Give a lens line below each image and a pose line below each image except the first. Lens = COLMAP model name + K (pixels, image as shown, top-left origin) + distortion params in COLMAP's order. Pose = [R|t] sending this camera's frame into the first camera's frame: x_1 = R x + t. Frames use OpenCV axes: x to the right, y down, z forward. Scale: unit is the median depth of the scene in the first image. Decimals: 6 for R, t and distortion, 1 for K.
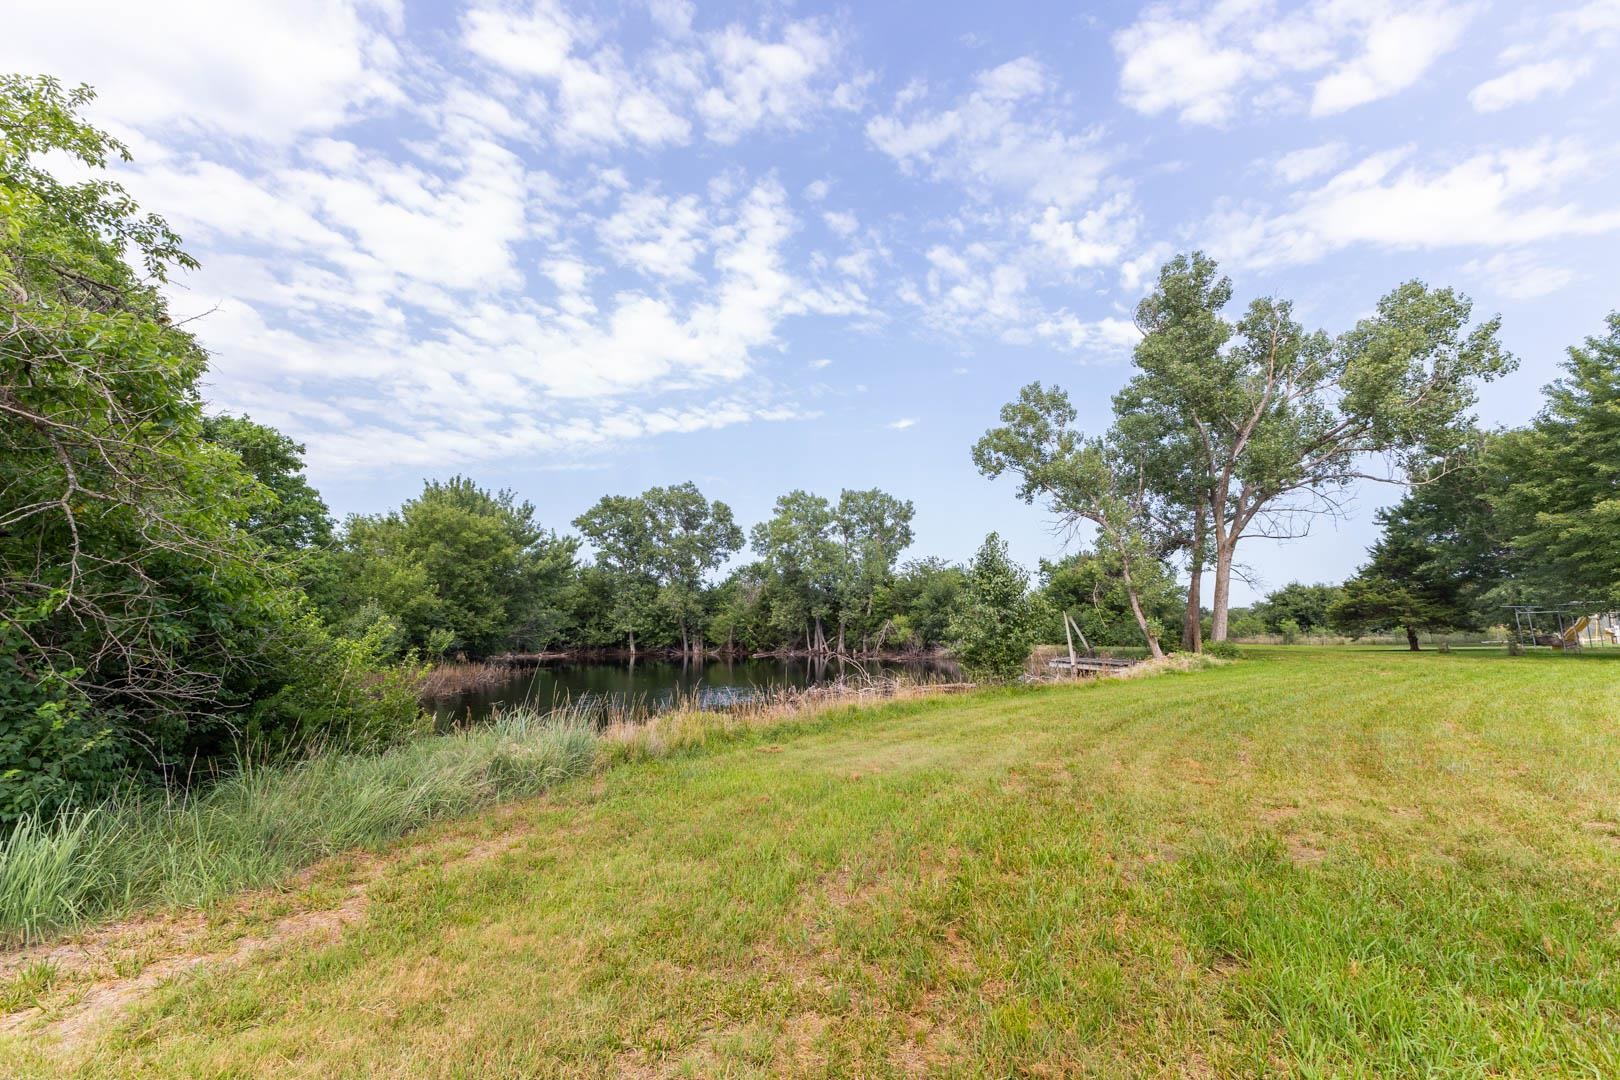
lens RADIAL K [[697.4, 0, 810.0], [0, 697.4, 540.0], [0, 0, 1]] dist [0.010736, 0.000282]
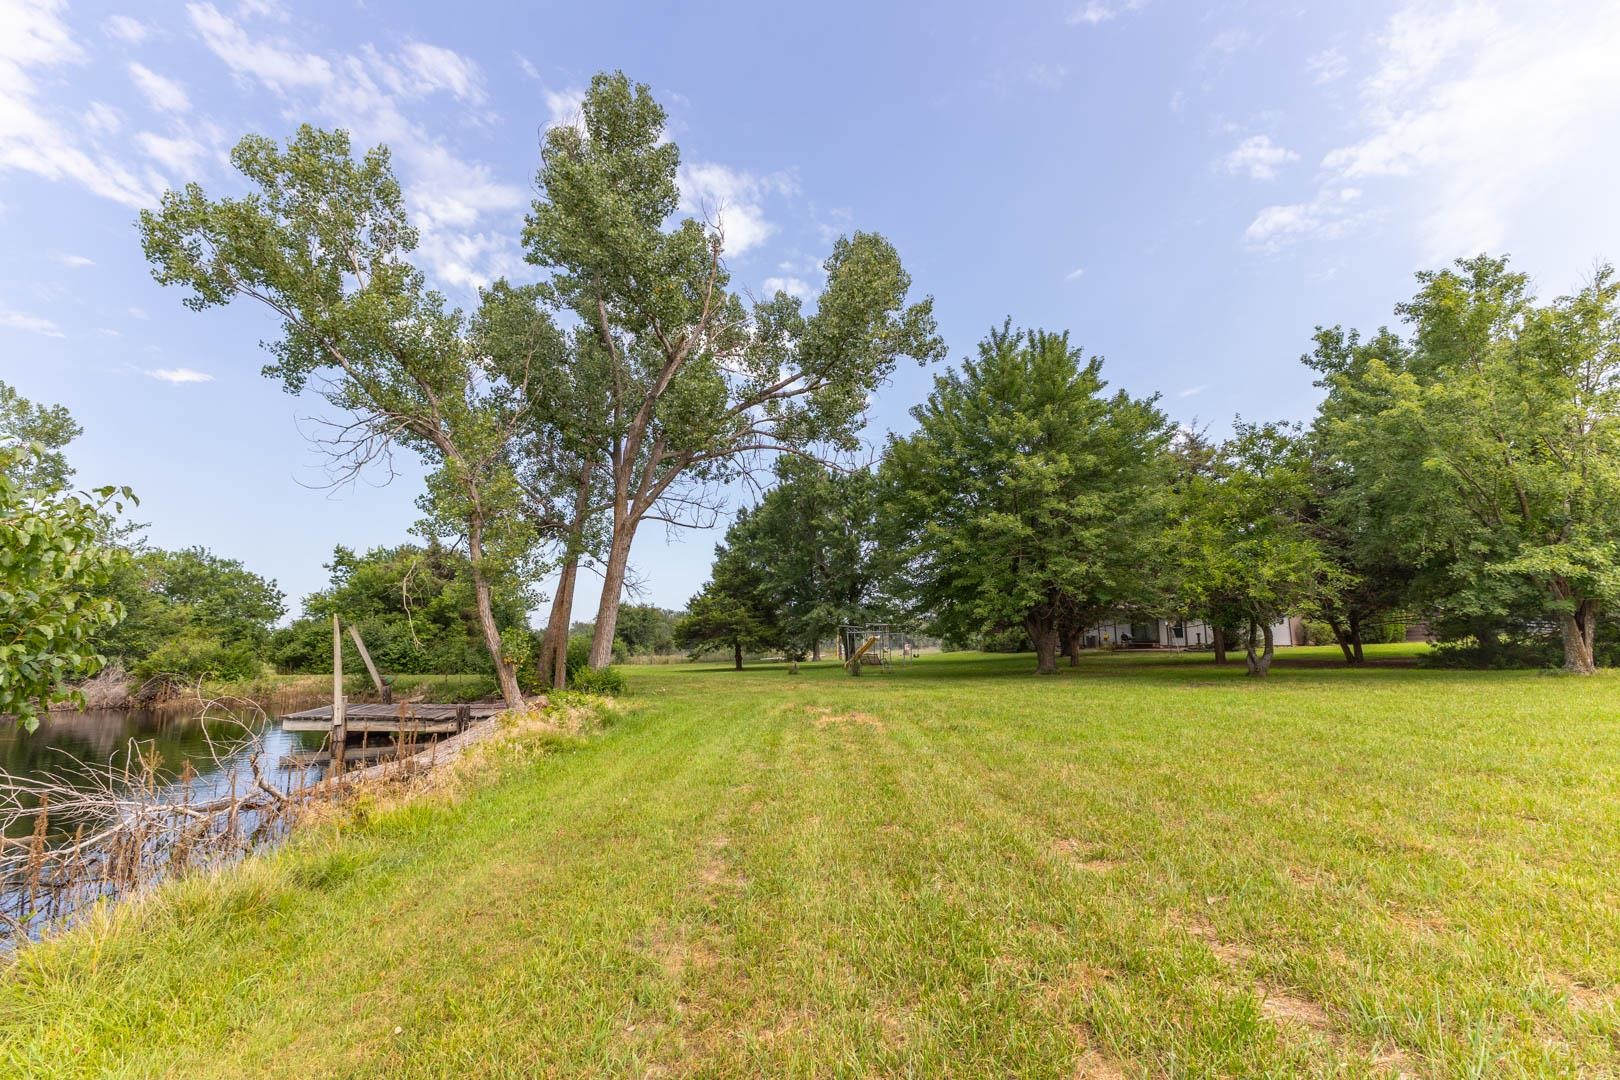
lens RADIAL K [[682.5, 0, 810.0], [0, 682.5, 540.0], [0, 0, 1]] dist [0.002725, 0.000252]
pose [[0.616723, 0.123106, 0.777494, 0.163025], [-0.100241, 0.991937, -0.077547, 0.046778], [-0.780772, -0.030111, 0.624090, 0.379826]]
